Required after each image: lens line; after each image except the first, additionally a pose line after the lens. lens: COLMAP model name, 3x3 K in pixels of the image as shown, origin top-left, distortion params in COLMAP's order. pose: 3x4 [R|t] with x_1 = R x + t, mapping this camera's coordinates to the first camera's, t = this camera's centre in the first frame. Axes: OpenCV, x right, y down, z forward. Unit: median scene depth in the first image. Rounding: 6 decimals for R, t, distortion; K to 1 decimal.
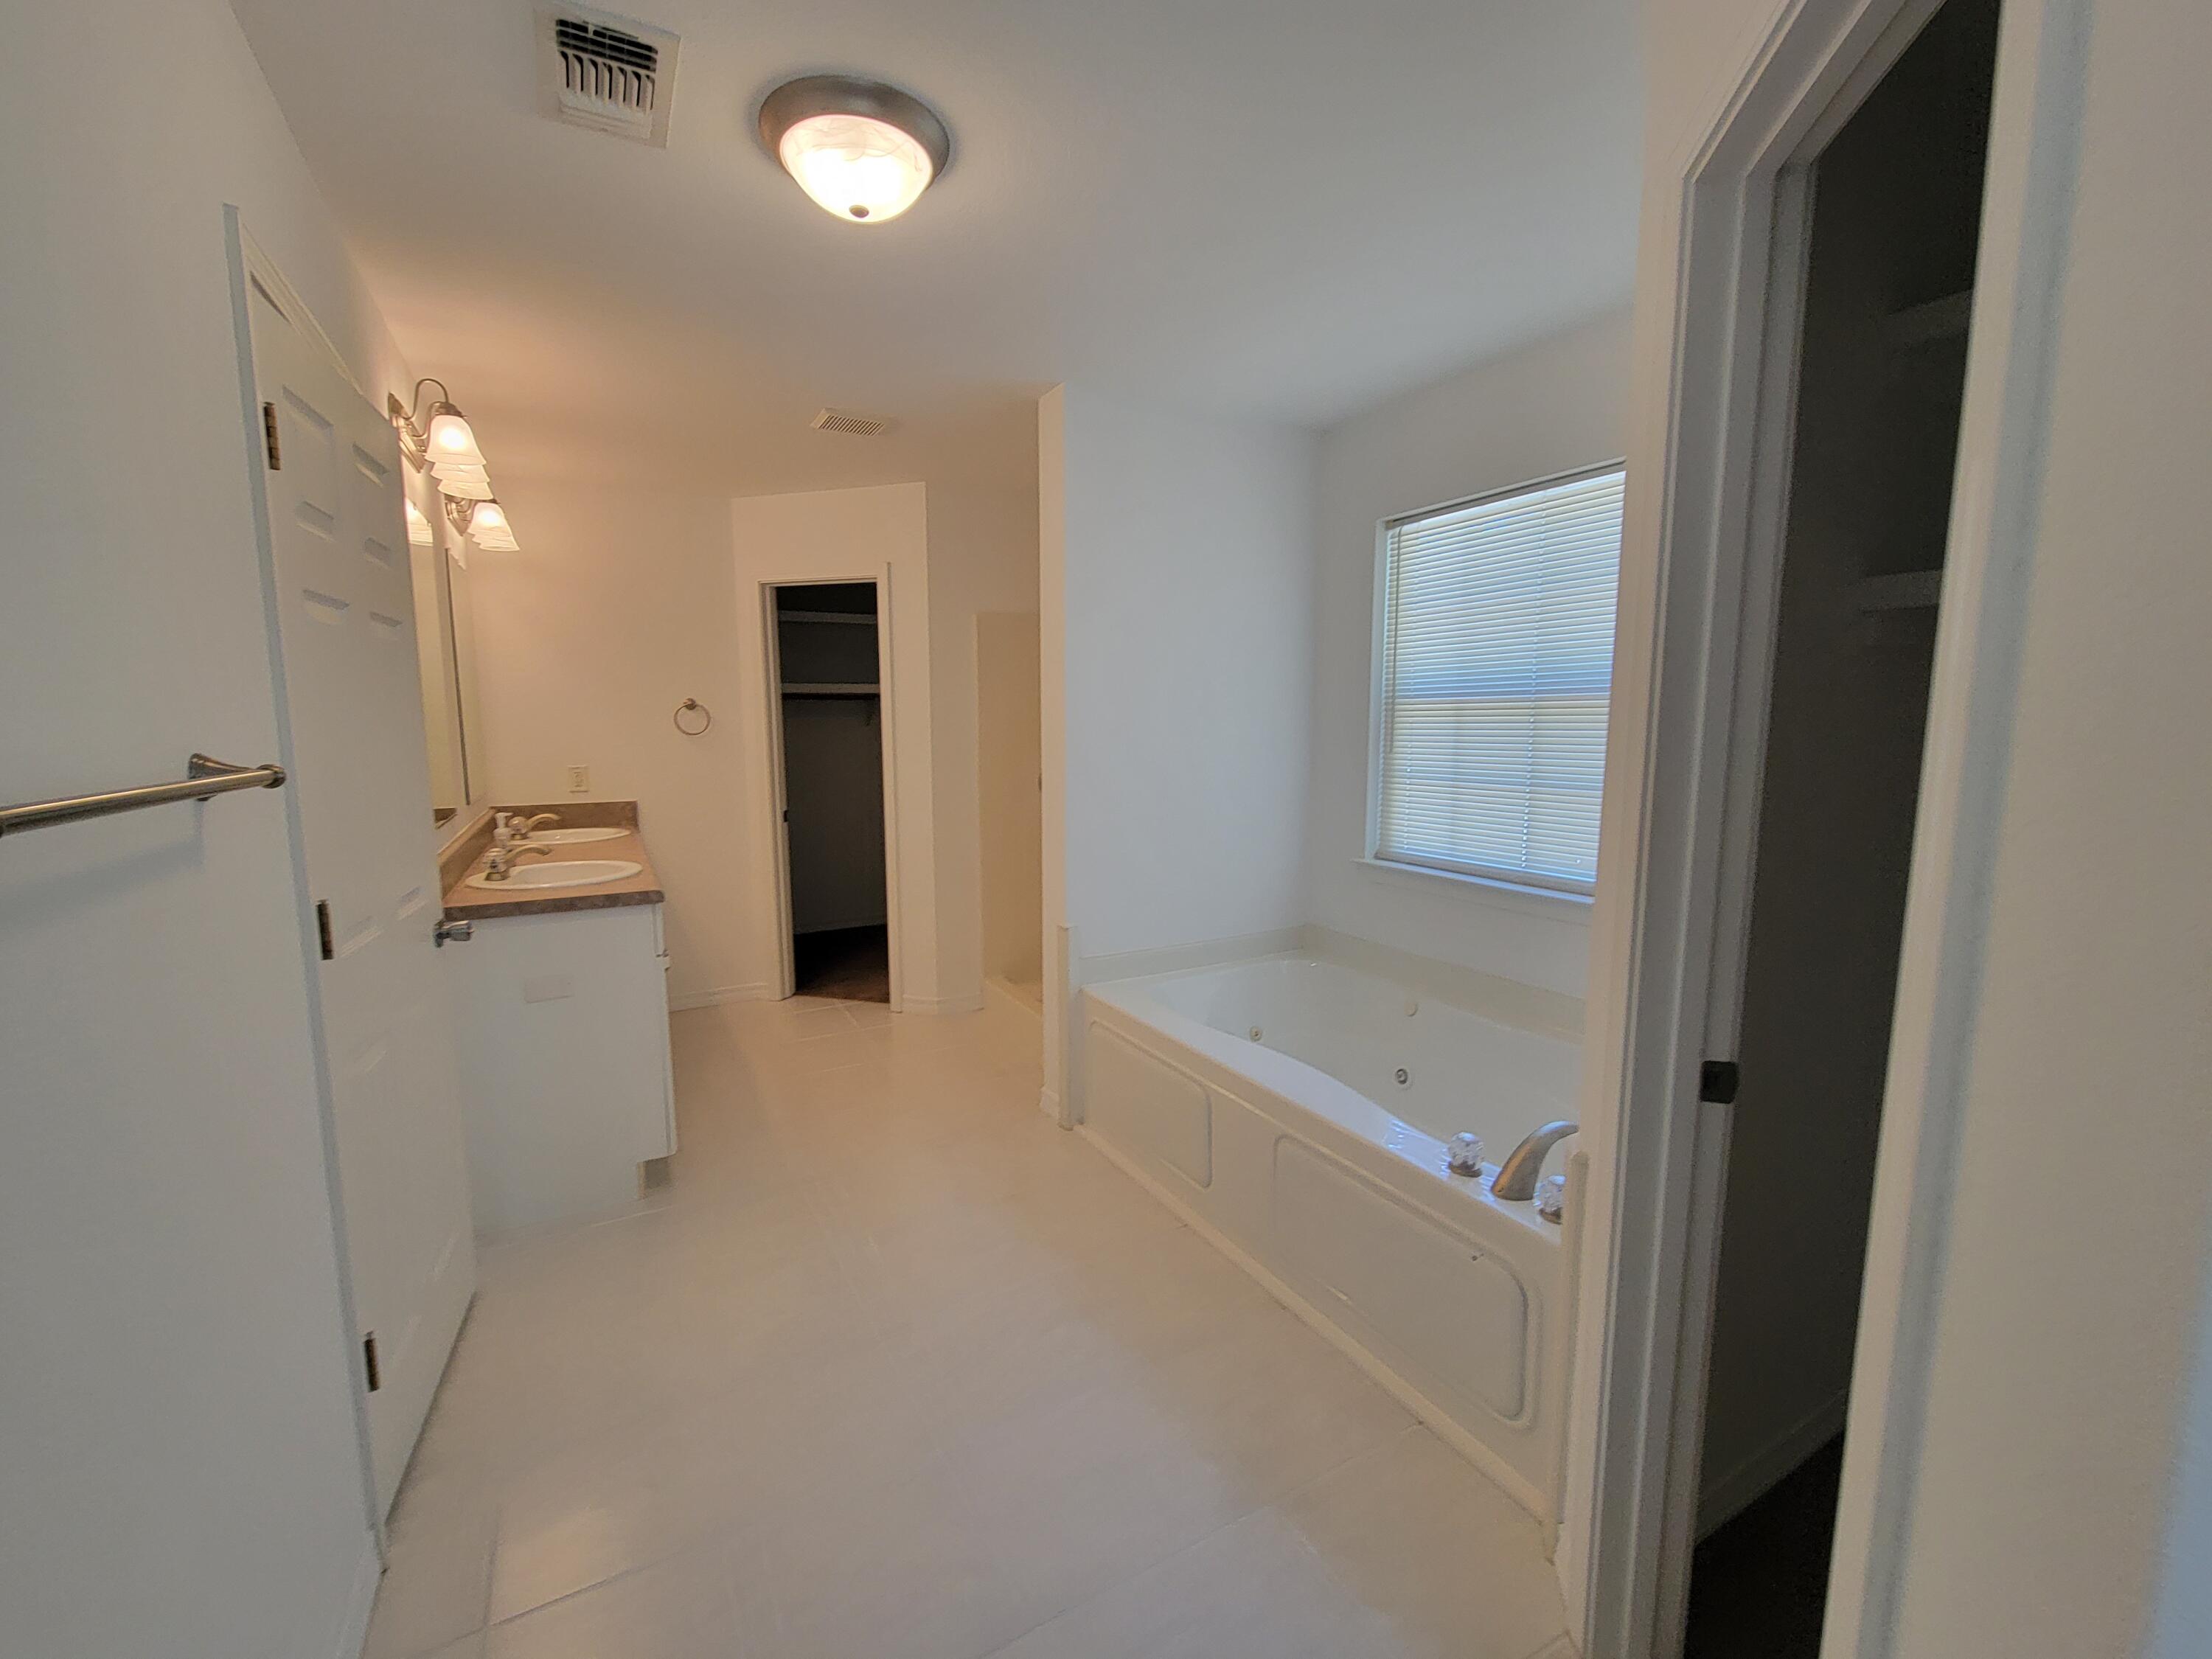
lens RADIAL K [[905.4, 0, 1091.8], [0, 905.4, 837.8], [0, 0, 1]] dist [0.001162, 0.000033]
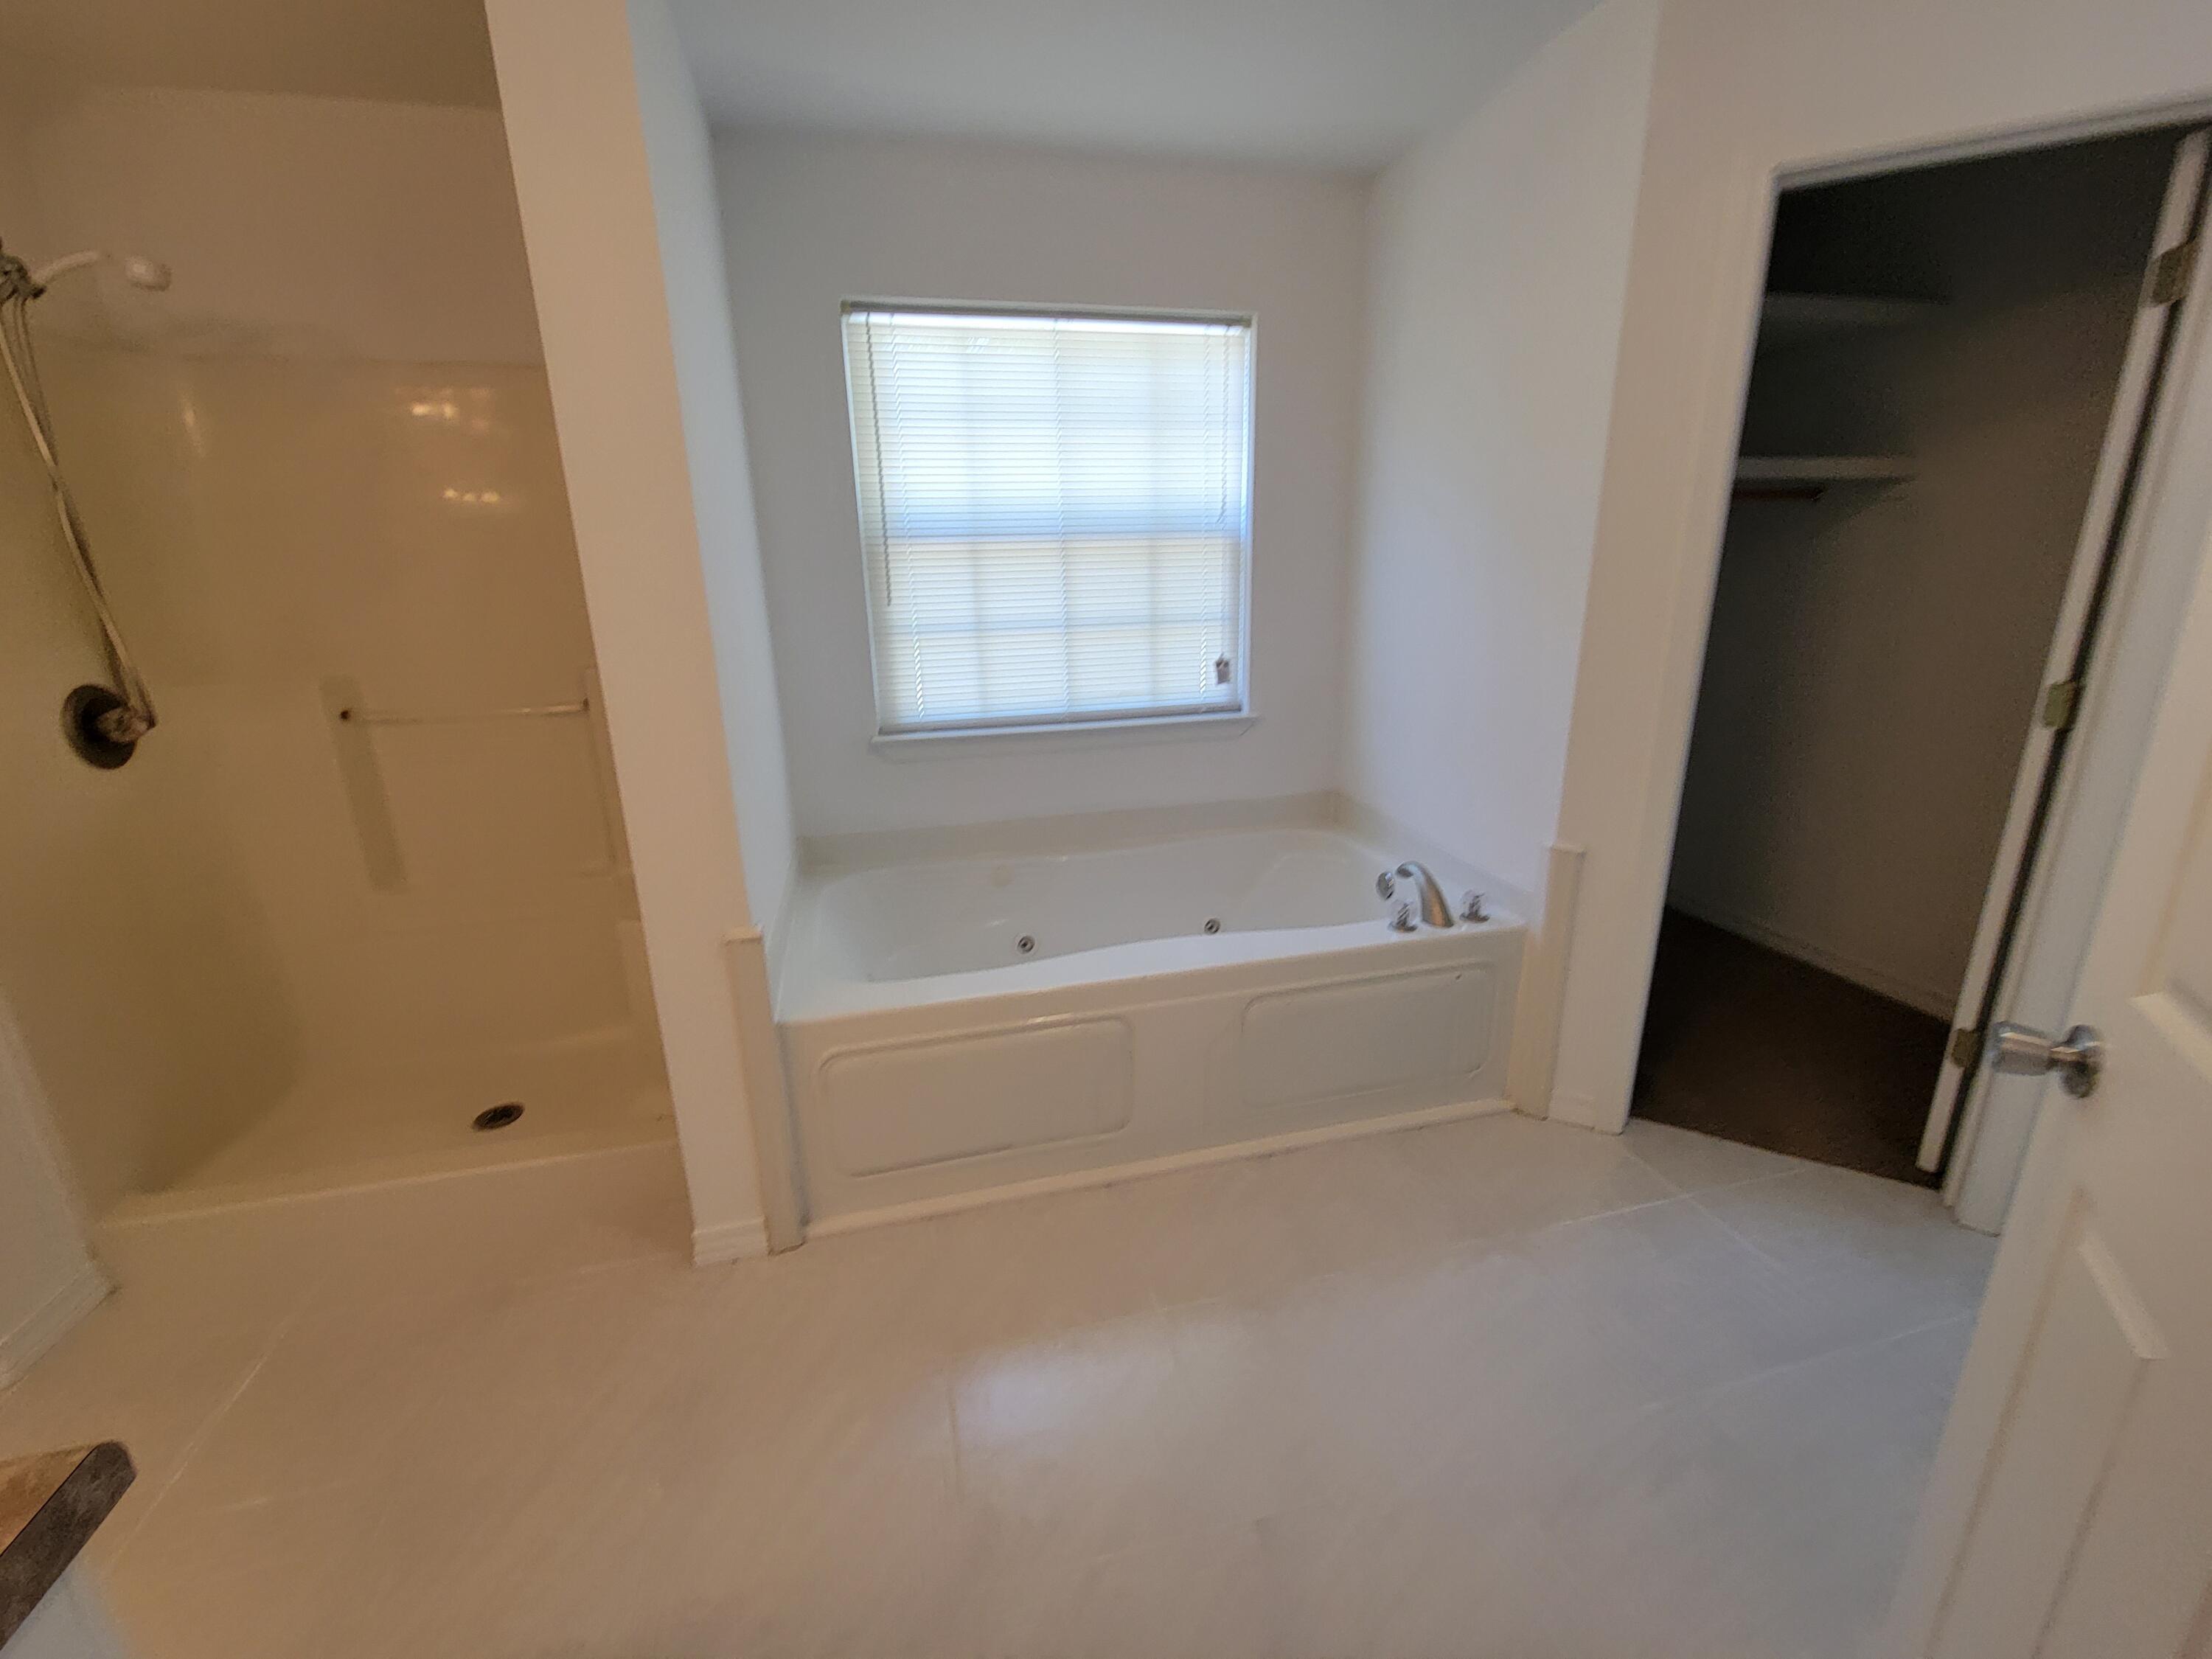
lens RADIAL K [[905.4, 0, 1091.8], [0, 905.4, 837.8], [0, 0, 1]] dist [0.001162, 0.000033]
pose [[0.239891, -0.276851, 0.930487, -0.600006], [0.135571, 0.958636, 0.250275, -0.092403], [-0.961287, 0.066108, 0.267501, 0.777614]]
